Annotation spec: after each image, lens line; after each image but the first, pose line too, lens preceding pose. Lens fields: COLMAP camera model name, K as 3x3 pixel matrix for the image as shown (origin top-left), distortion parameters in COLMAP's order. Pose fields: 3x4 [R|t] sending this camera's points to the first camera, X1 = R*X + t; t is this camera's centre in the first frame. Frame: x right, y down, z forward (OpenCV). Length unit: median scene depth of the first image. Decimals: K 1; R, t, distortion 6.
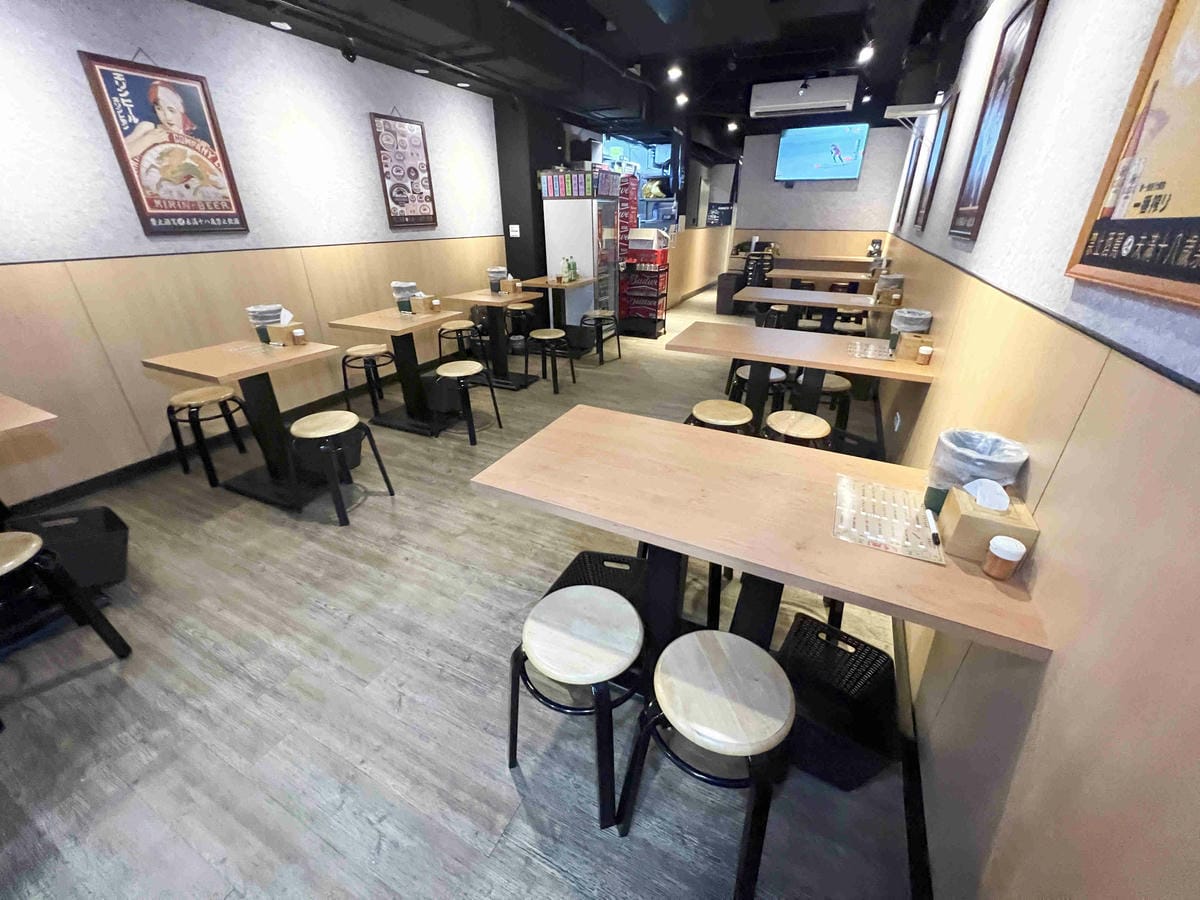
lens RADIAL K [[481.3, 0, 600.3], [0, 481.3, 448.1], [0, 0, 1]] dist [-0.002560, 0.000441]
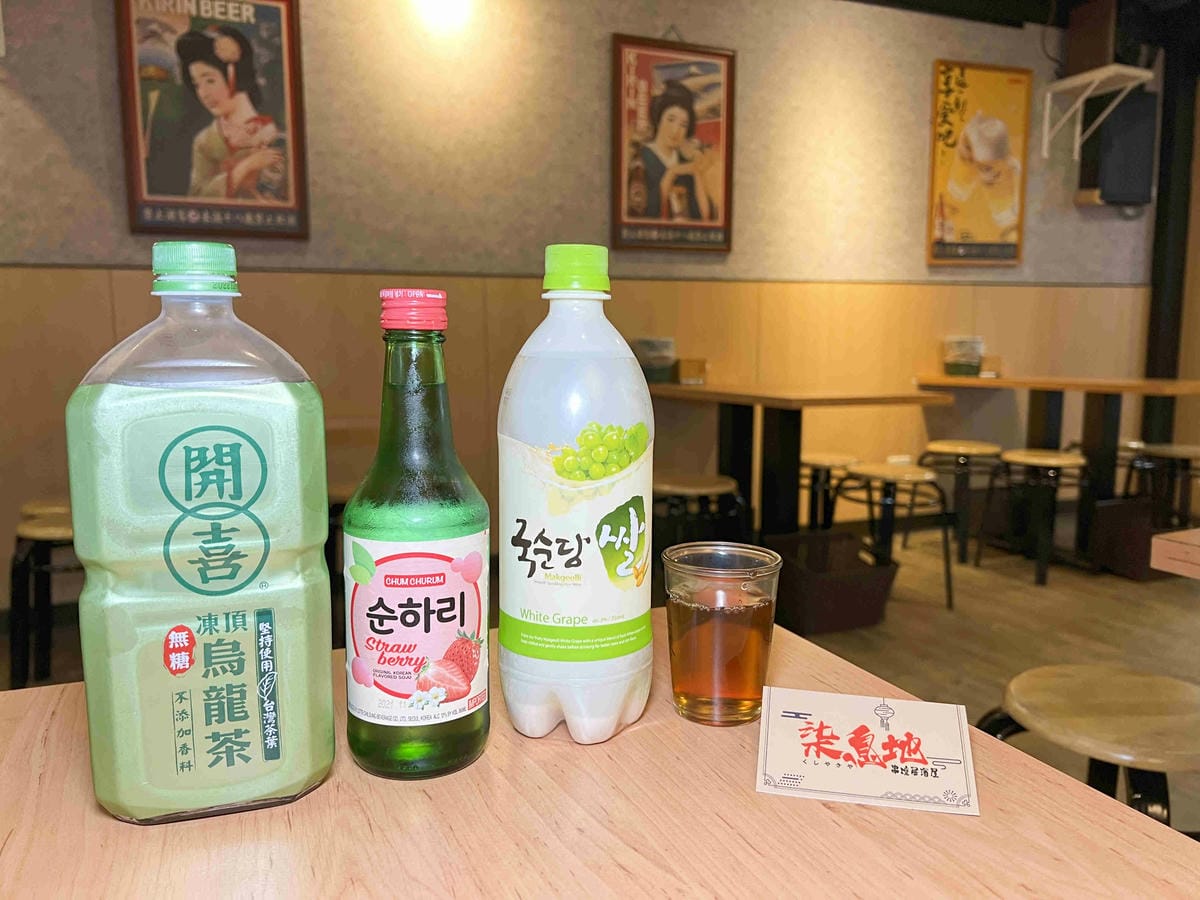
lens RADIAL K [[919.9, 0, 605.2], [0, 919.9, 450.7], [0, 0, 1]] dist [0.022472, -0.025352]
pose [[-0.766748, -0.079638, 0.636989, -0.180229], [0.285290, 0.846630, 0.449253, -0.541893], [-0.575071, 0.526190, -0.626432, 1.369150]]
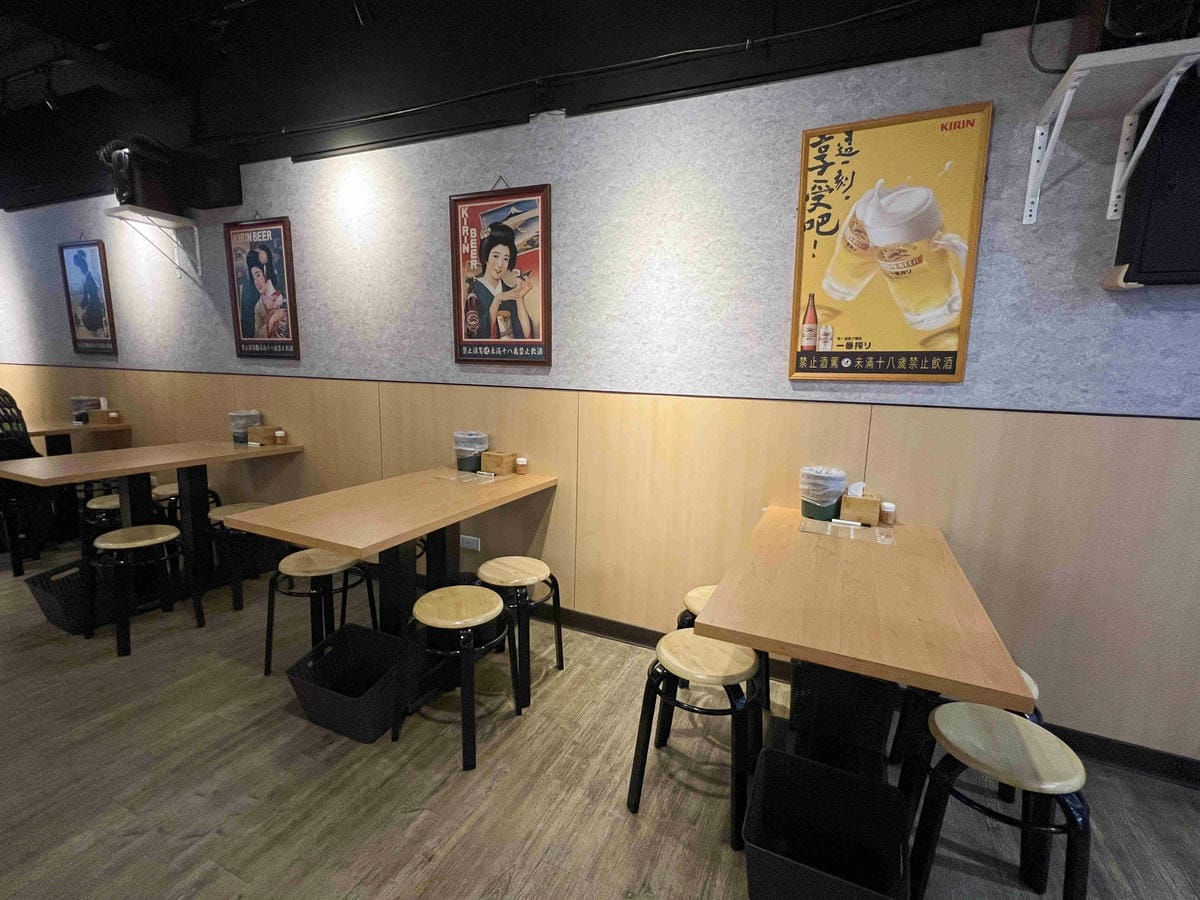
lens RADIAL K [[559.0, 0, 595.3], [0, 559.0, 449.7], [0, 0, 1]] dist [-0.000781, -0.000067]
pose [[-0.025947, -0.158841, 0.986963, -0.330760], [0.415556, 0.896235, 0.155164, -0.210947], [-0.909198, 0.414164, 0.042753, 0.472280]]
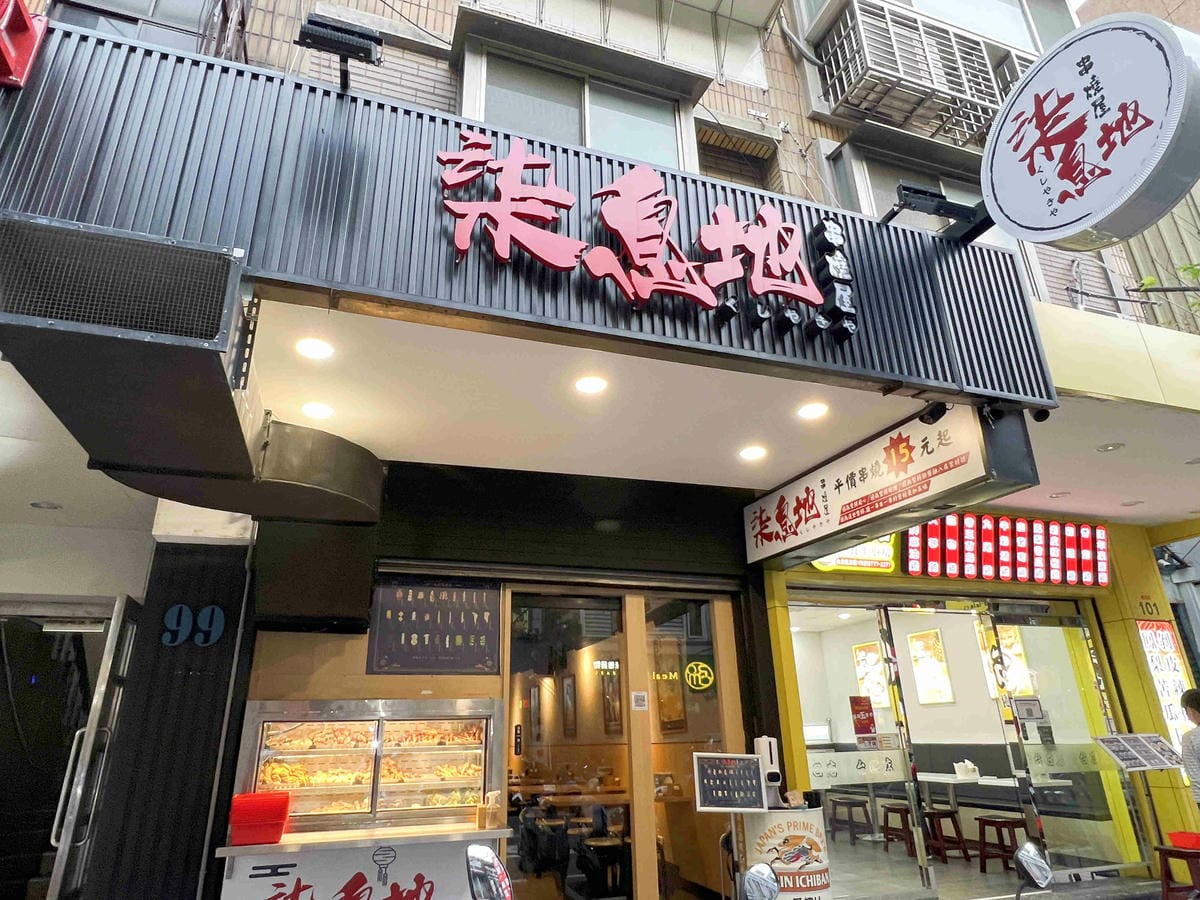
lens RADIAL K [[722.9, 0, 596.6], [0, 722.9, 449.5], [0, 0, 1]] dist [-0.001680, 0.003199]
pose [[0.713376, 0.245920, 0.656215, -1.299153], [0.330511, 0.707649, -0.624496, 0.509552], [-0.617946, 0.662386, 0.423541, -0.931560]]
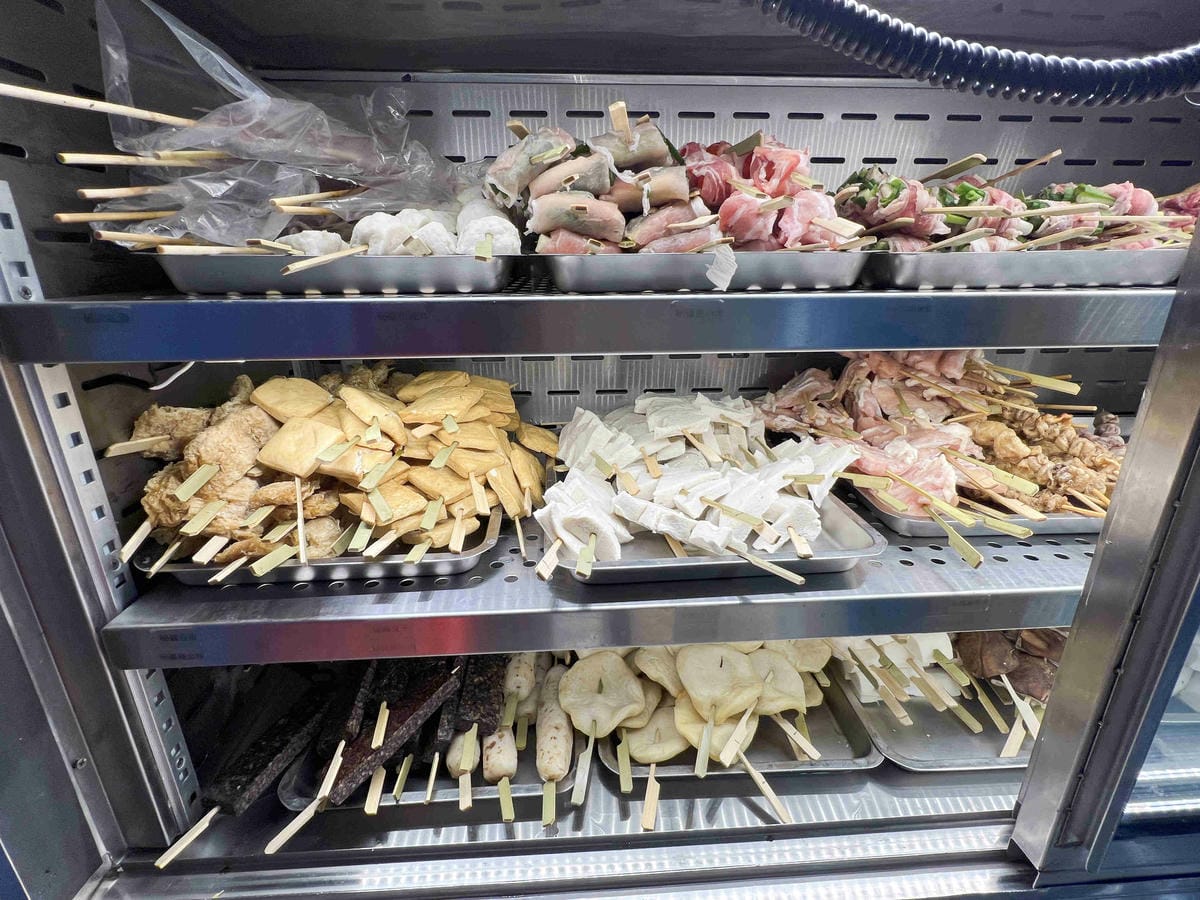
lens RADIAL K [[559.0, 0, 591.9], [0, 559.0, 452.4], [0, 0, 1]] dist [-0.000781, -0.000067]
pose [[0.877730, -0.153667, 0.453846, -0.778310], [0.213328, 0.973451, -0.082974, 0.007404], [-0.429046, 0.169647, 0.887209, 0.084116]]
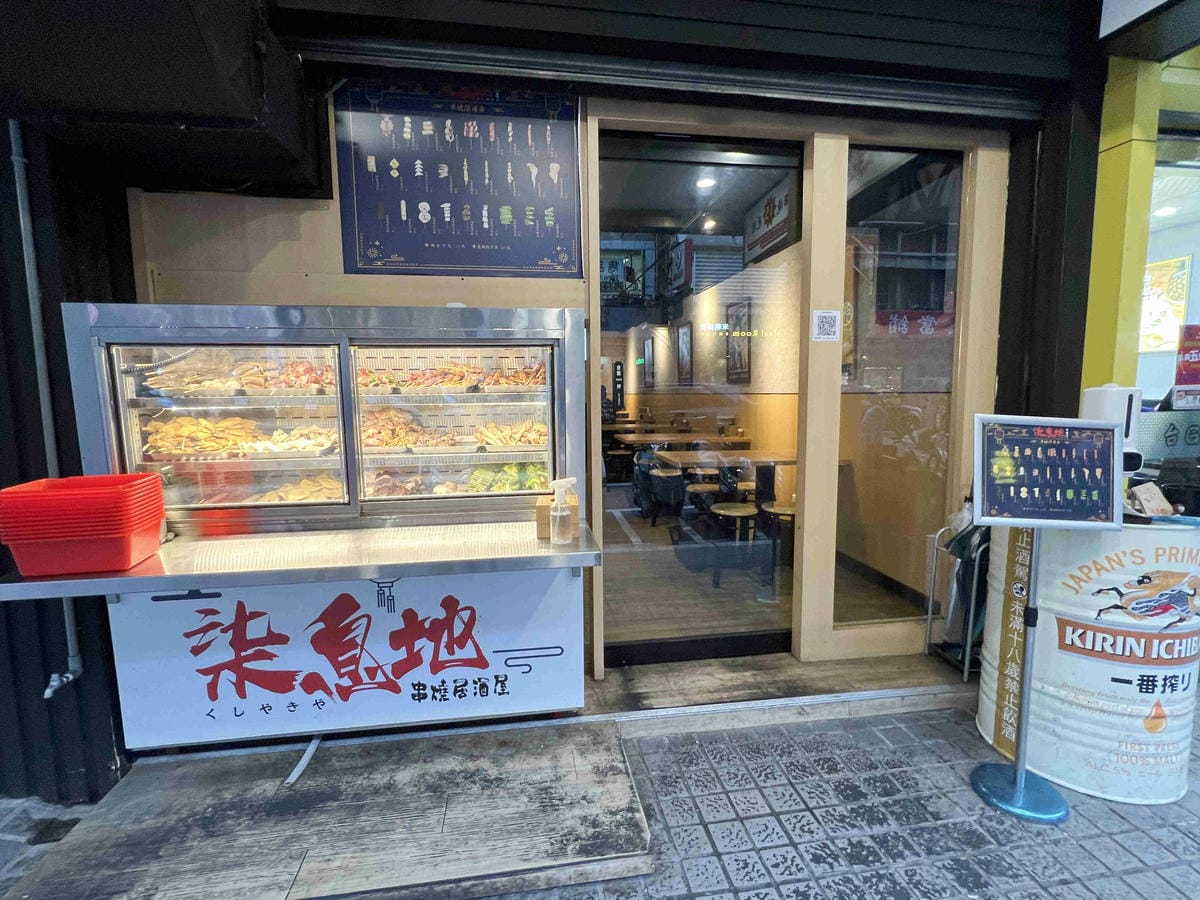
lens RADIAL K [[559.0, 0, 598.5], [0, 559.0, 451.9], [0, 0, 1]] dist [-0.000781, -0.000067]
pose [[0.822174, -0.069663, 0.564957, -0.758834], [0.260345, 0.928616, -0.264372, 0.229443], [-0.506212, 0.364443, 0.781621, -0.359377]]
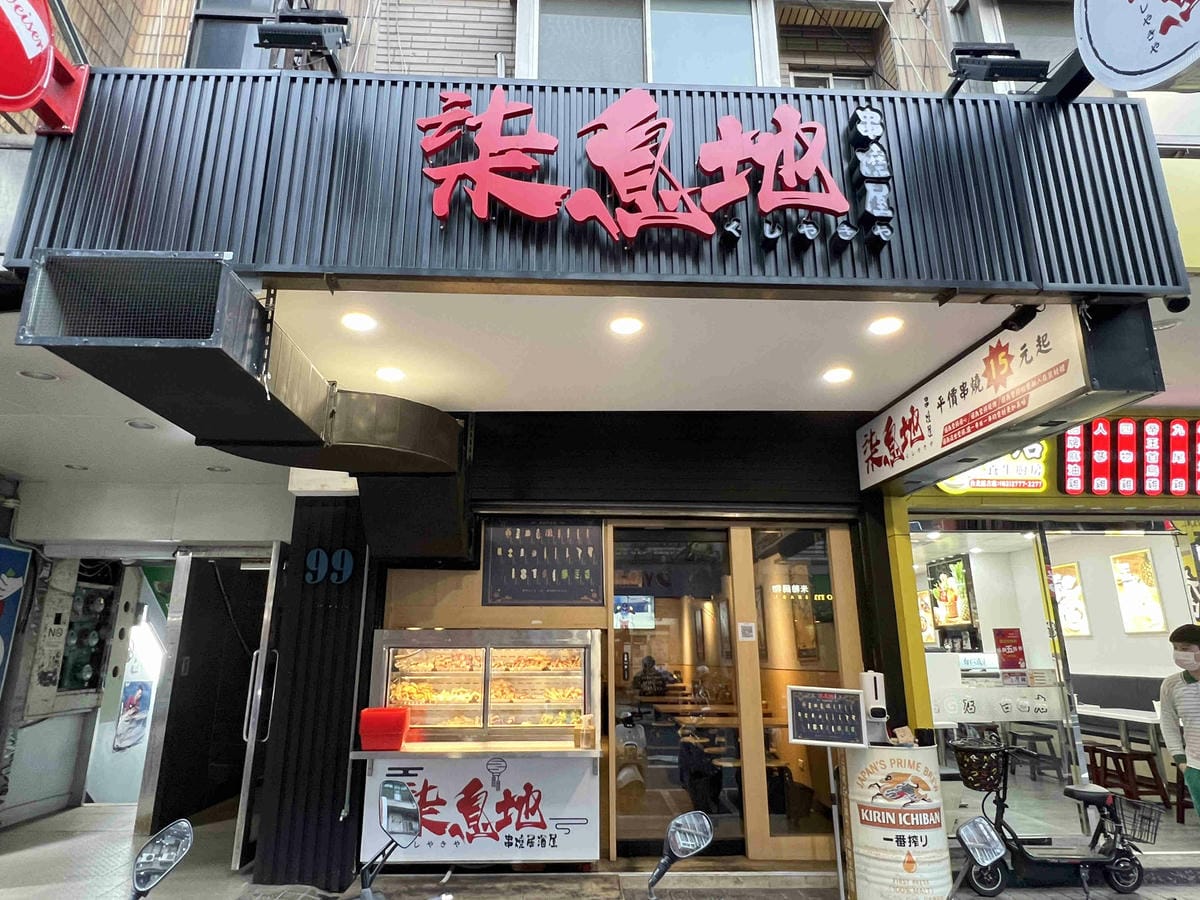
lens RADIAL K [[722.9, 0, 591.7], [0, 722.9, 450.2], [0, 0, 1]] dist [-0.001680, 0.003199]
pose [[0.882823, 0.127573, 0.452049, -1.134514], [0.208429, 0.756068, -0.620419, 0.546042], [-0.420928, 0.641940, 0.640884, -1.063092]]
